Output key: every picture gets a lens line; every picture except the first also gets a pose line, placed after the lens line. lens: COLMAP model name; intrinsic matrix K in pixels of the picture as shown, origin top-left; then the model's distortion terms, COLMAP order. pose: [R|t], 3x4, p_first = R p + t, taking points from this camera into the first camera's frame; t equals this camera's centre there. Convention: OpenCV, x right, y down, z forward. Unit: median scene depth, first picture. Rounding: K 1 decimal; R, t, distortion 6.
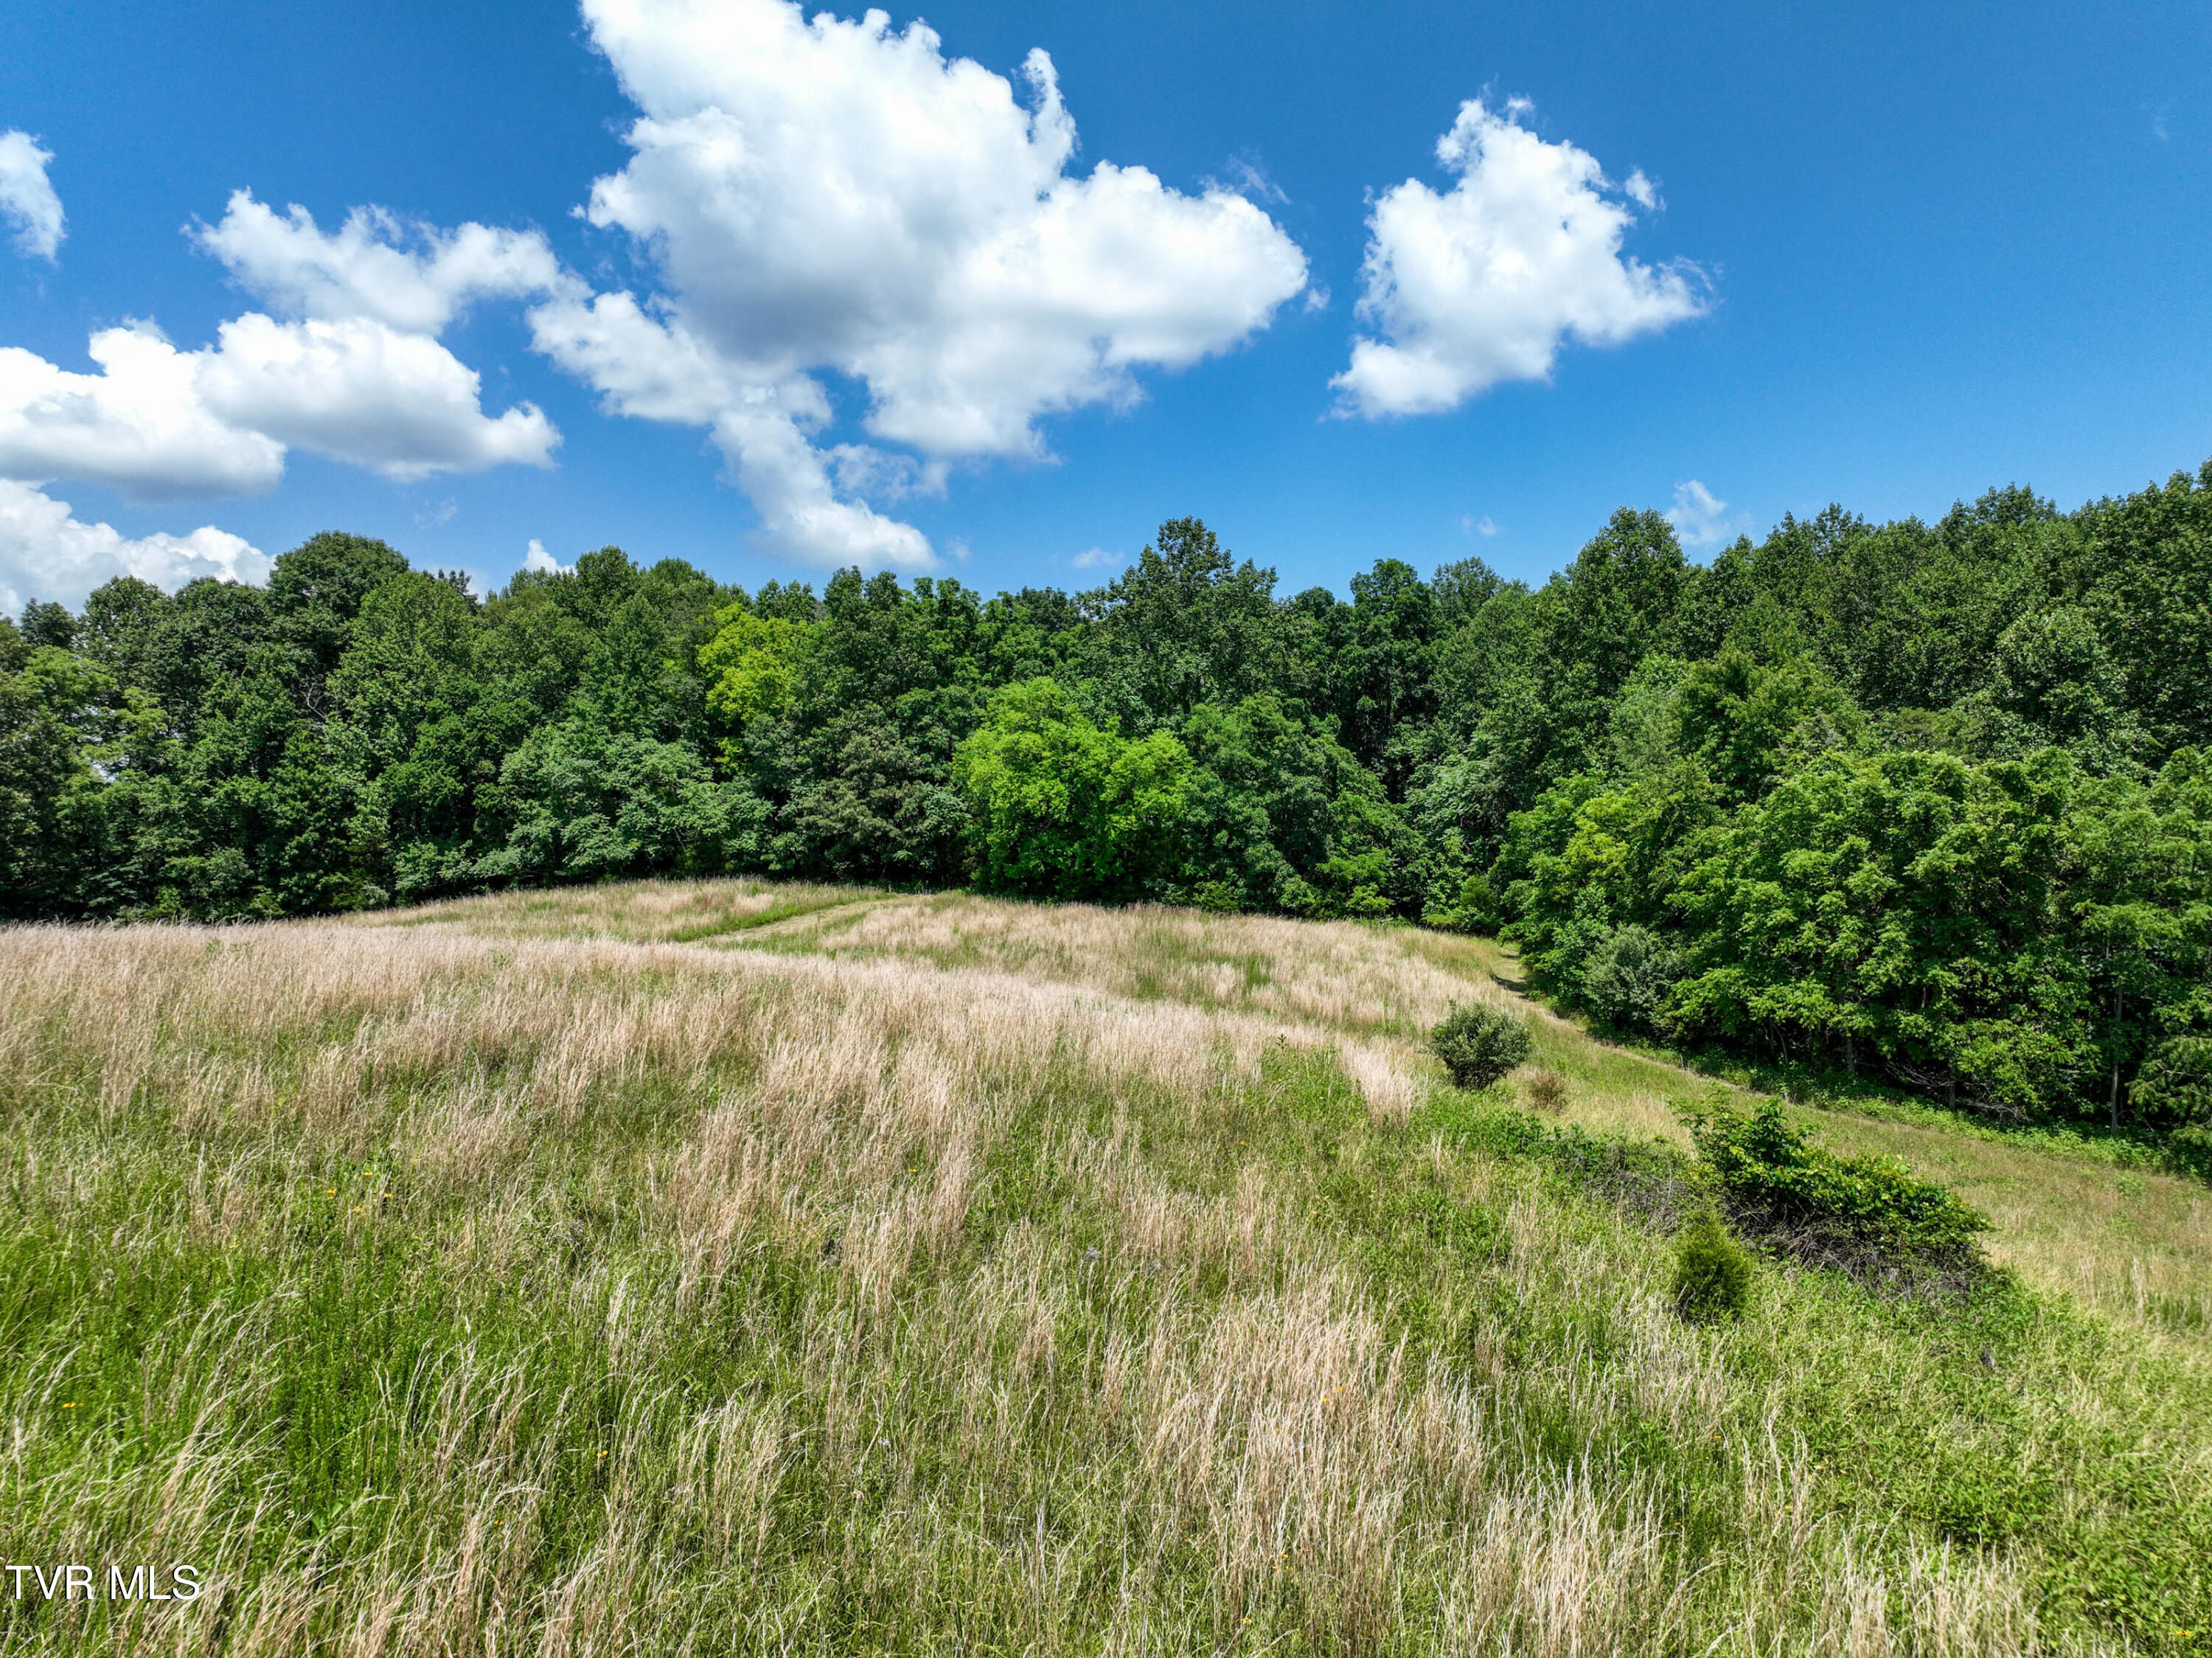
lens RADIAL K [[1582.0, 0, 1093.0], [0, 1582.0, 822.8], [0, 0, 1]] dist [0.022582, 0.009917]
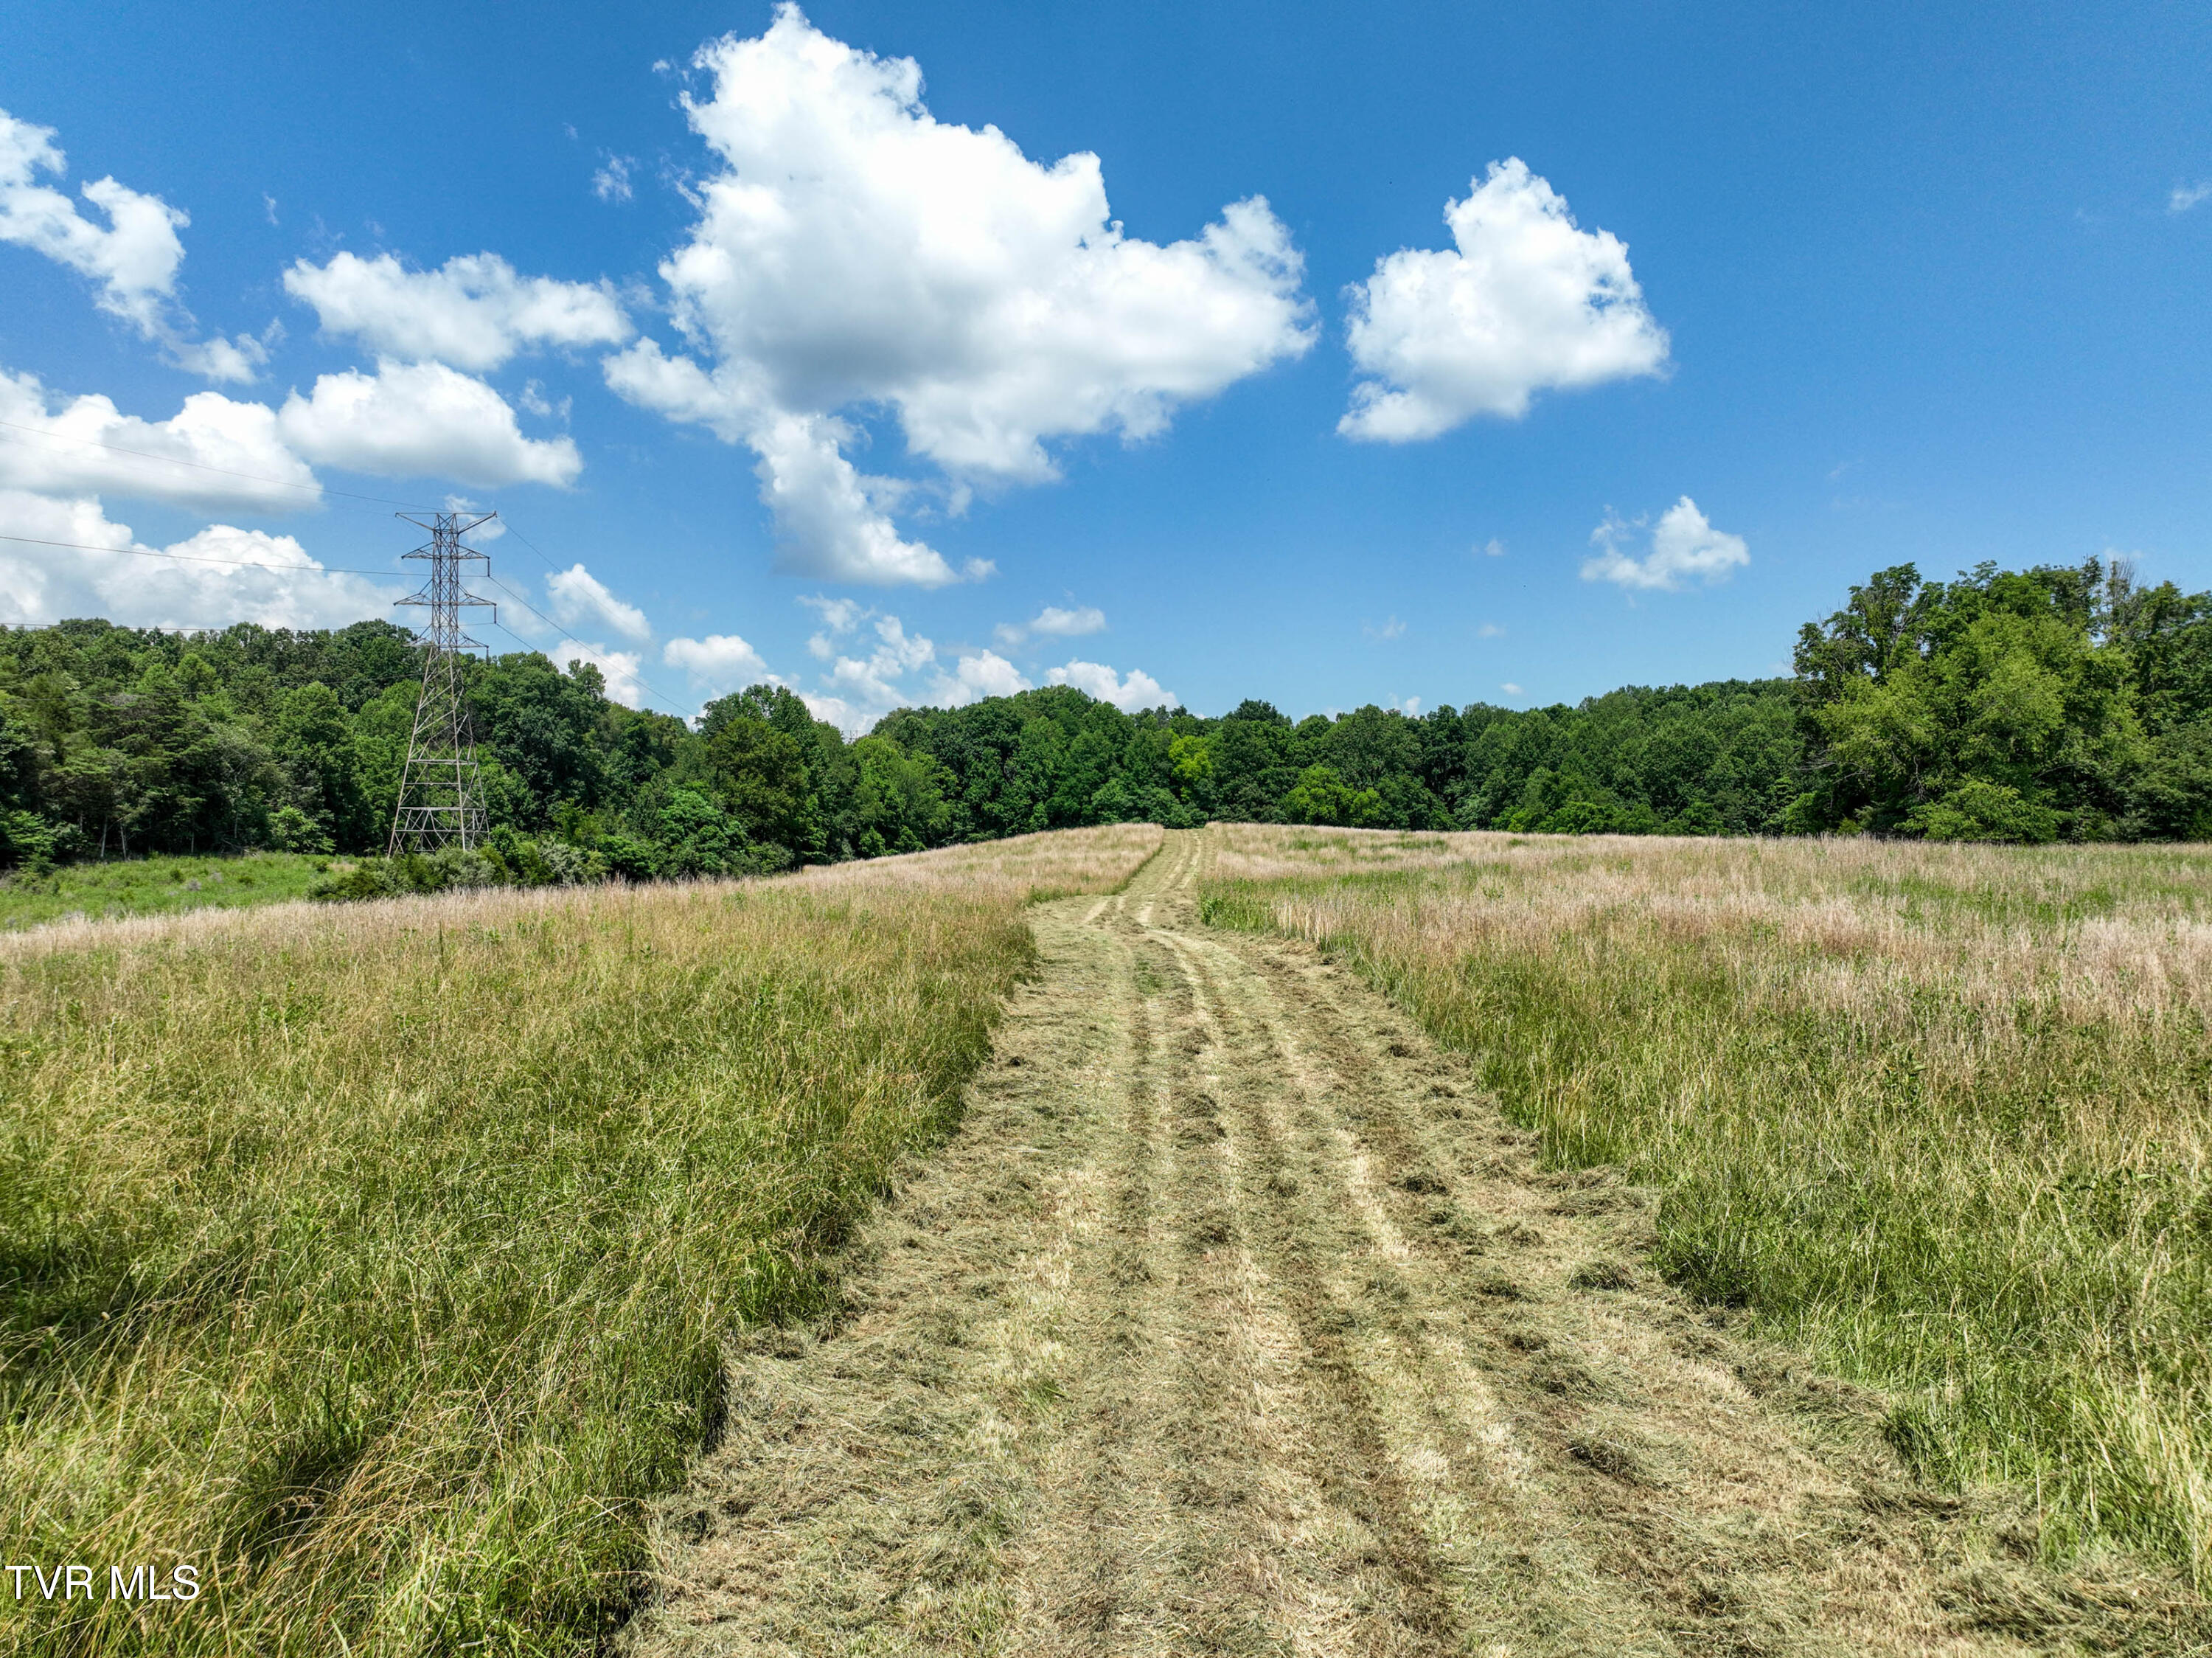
lens RADIAL K [[1528.5, 0, 1093.2], [0, 1528.5, 833.5], [0, 0, 1]] dist [-0.032122, 0.058307]
pose [[0.999986, 0.004075, -0.003447, -0.383335], [-0.004064, 0.999987, 0.003210, 0.013936], [0.003460, -0.003196, 0.999989, -1.499738]]
